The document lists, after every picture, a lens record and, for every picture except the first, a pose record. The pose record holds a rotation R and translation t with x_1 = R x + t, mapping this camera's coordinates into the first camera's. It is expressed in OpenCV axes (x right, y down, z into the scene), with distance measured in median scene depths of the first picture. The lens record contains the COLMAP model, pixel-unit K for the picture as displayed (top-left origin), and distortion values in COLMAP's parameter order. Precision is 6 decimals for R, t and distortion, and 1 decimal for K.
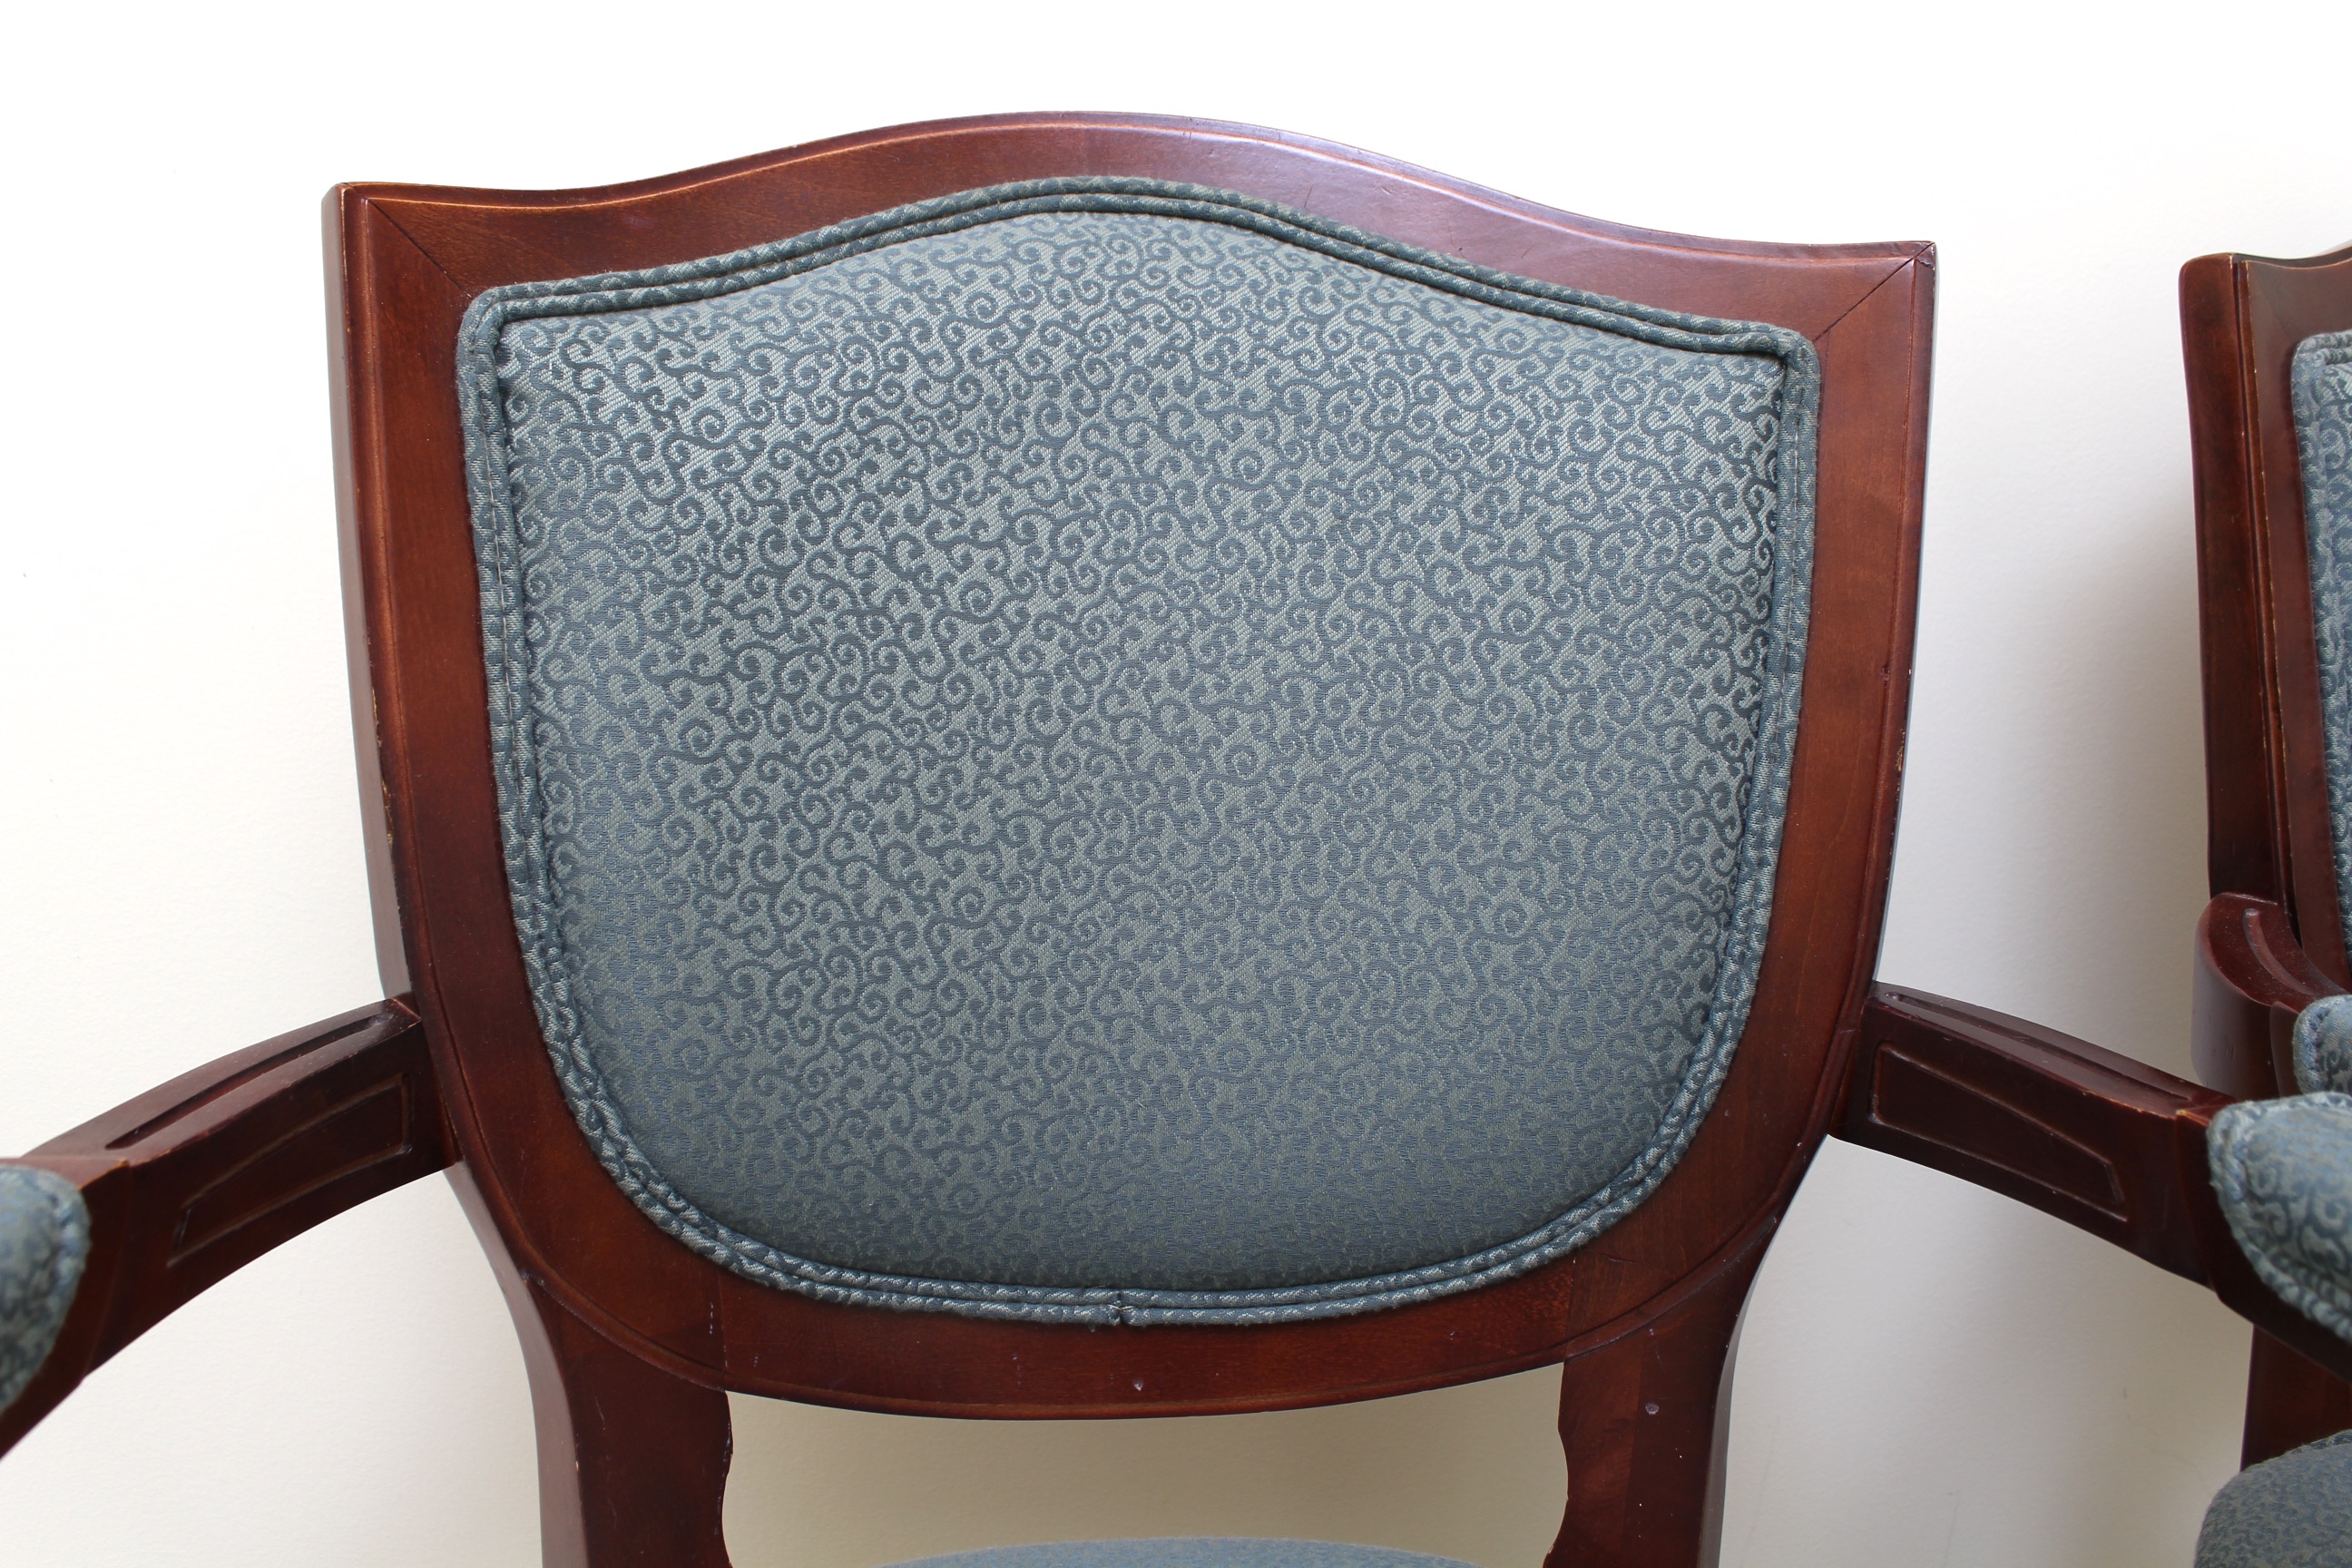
lens RADIAL K [[2037.7, 0, 1176.0], [0, 2037.7, 784.0], [0, 0, 1]] dist [-0.132560, 0.004930]
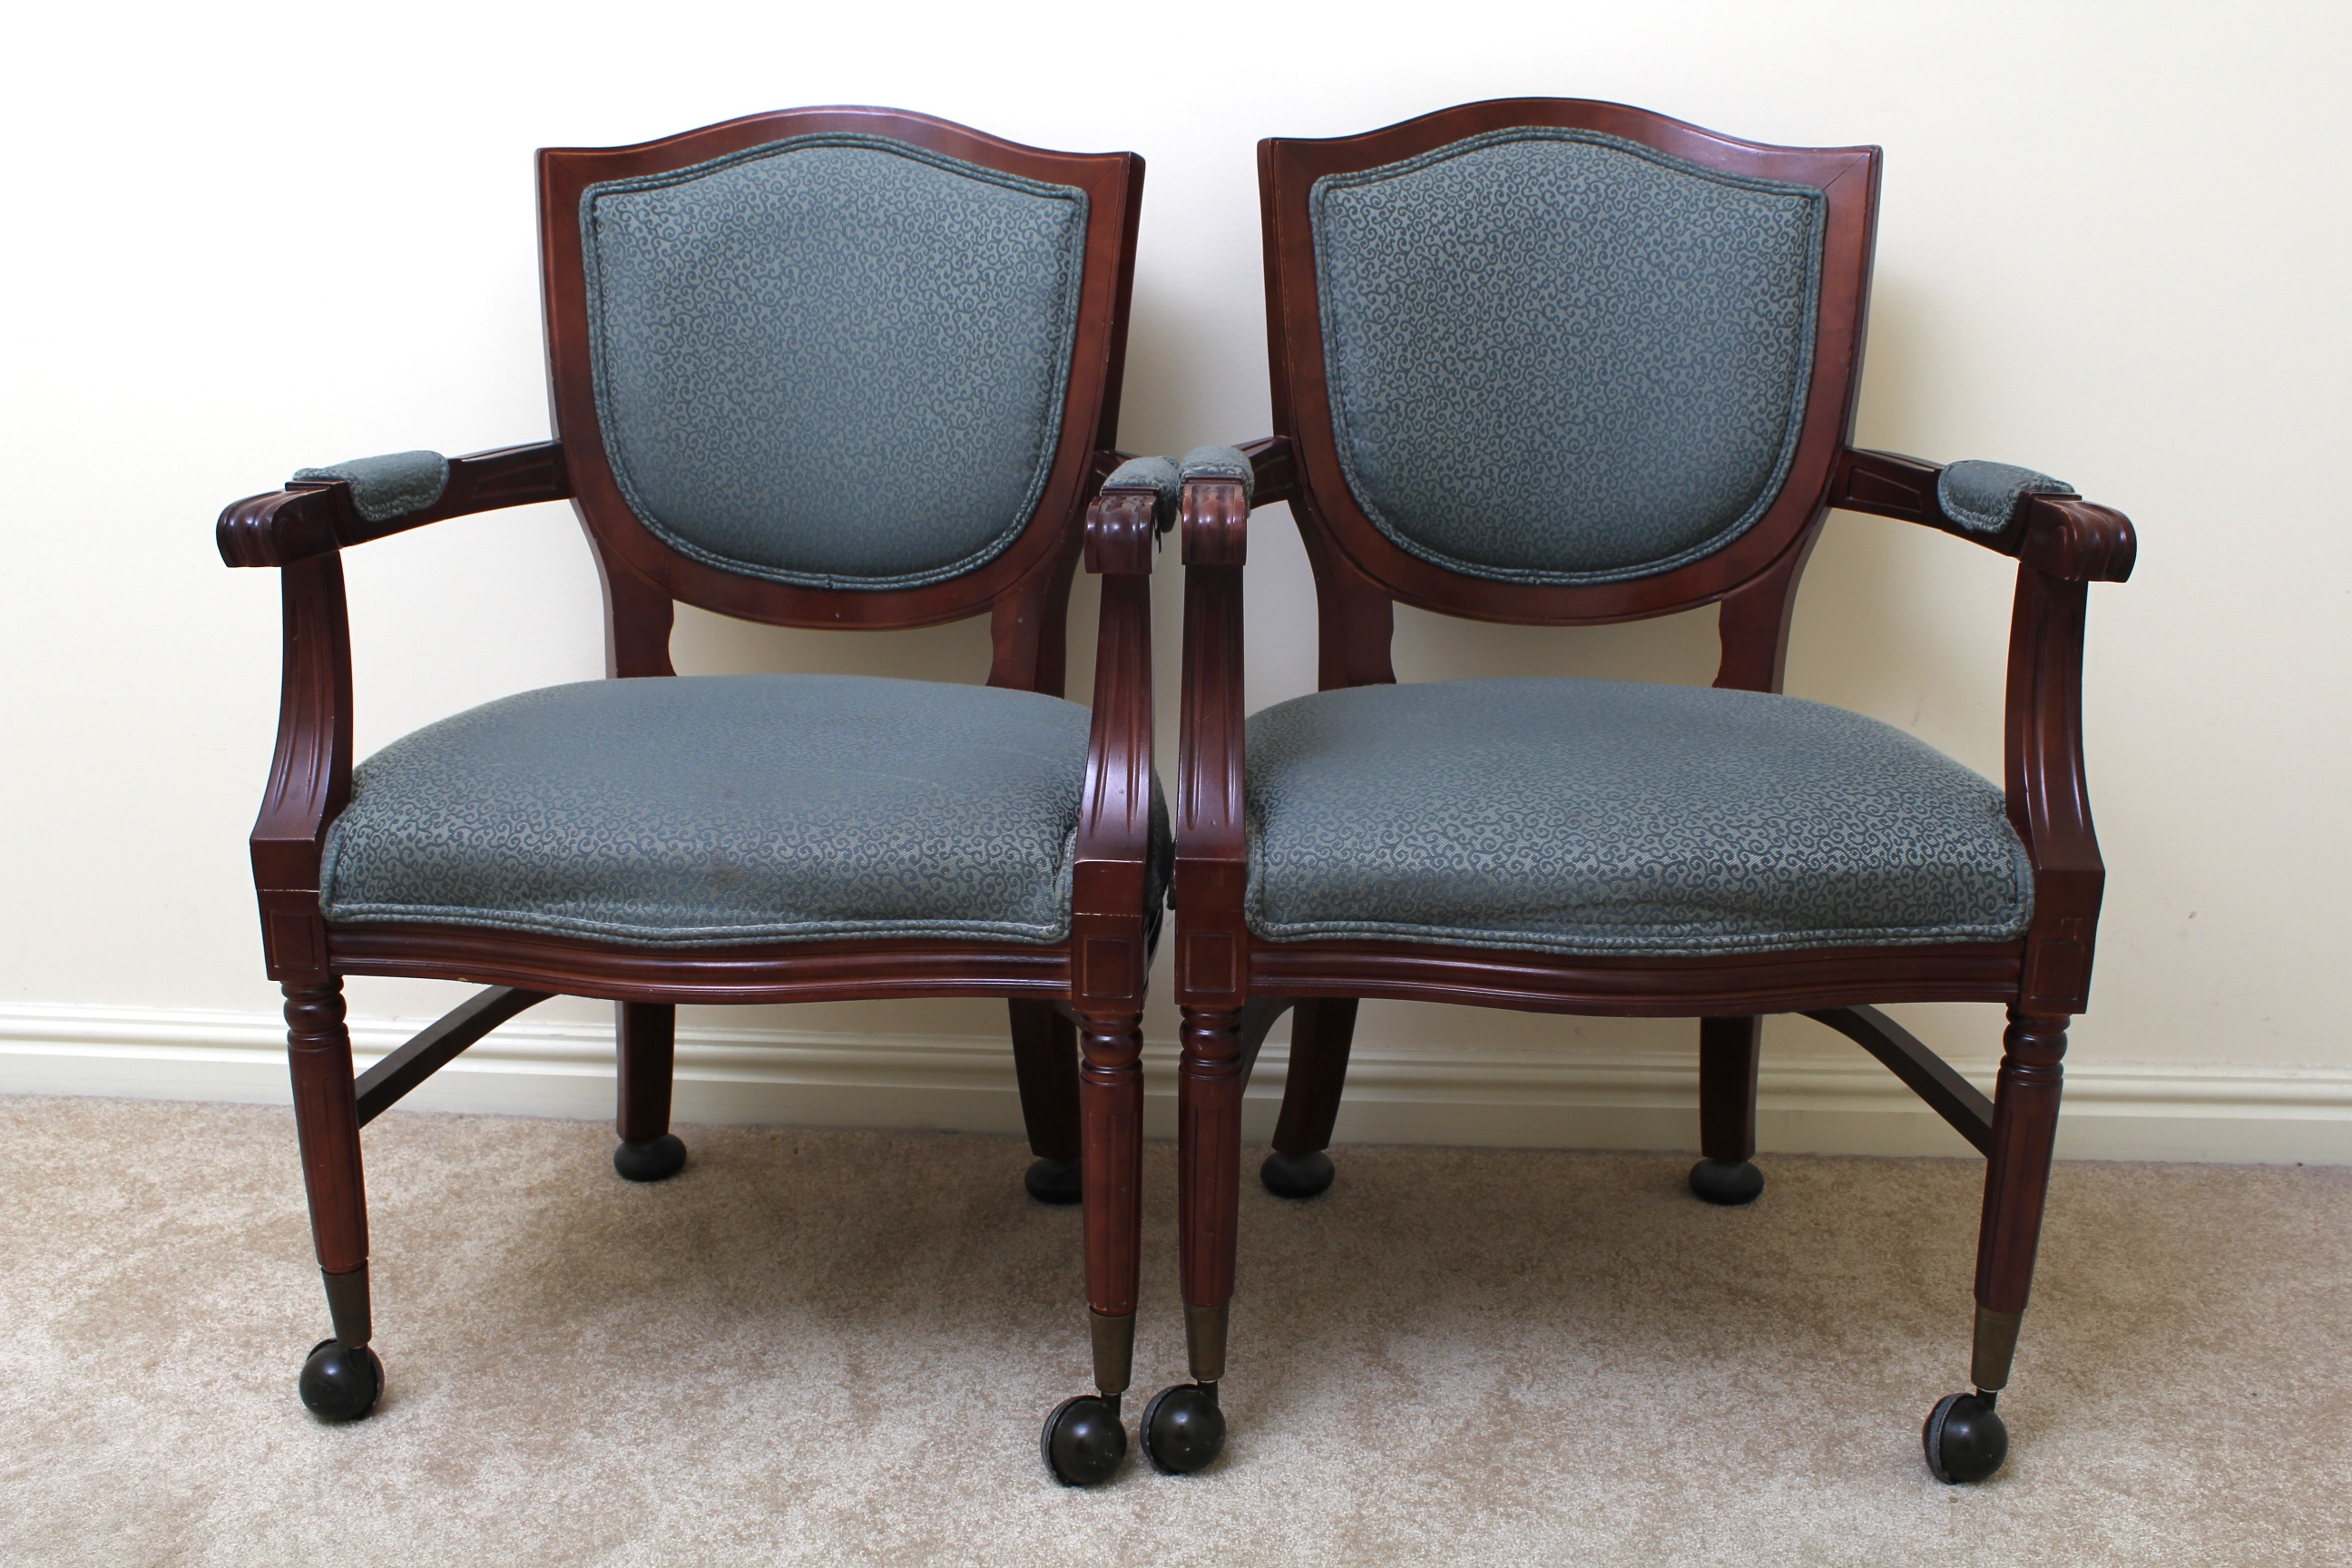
lens RADIAL K [[2202.9, 0, 1176.0], [0, 2202.9, 784.0], [0, 0, 1]] dist [-0.107983, -0.000472]
pose [[0.982258, 0.038325, -0.183578, 0.973750], [-0.026726, 0.997511, 0.065244, 0.342612], [0.185621, -0.059180, 0.980838, -1.740336]]
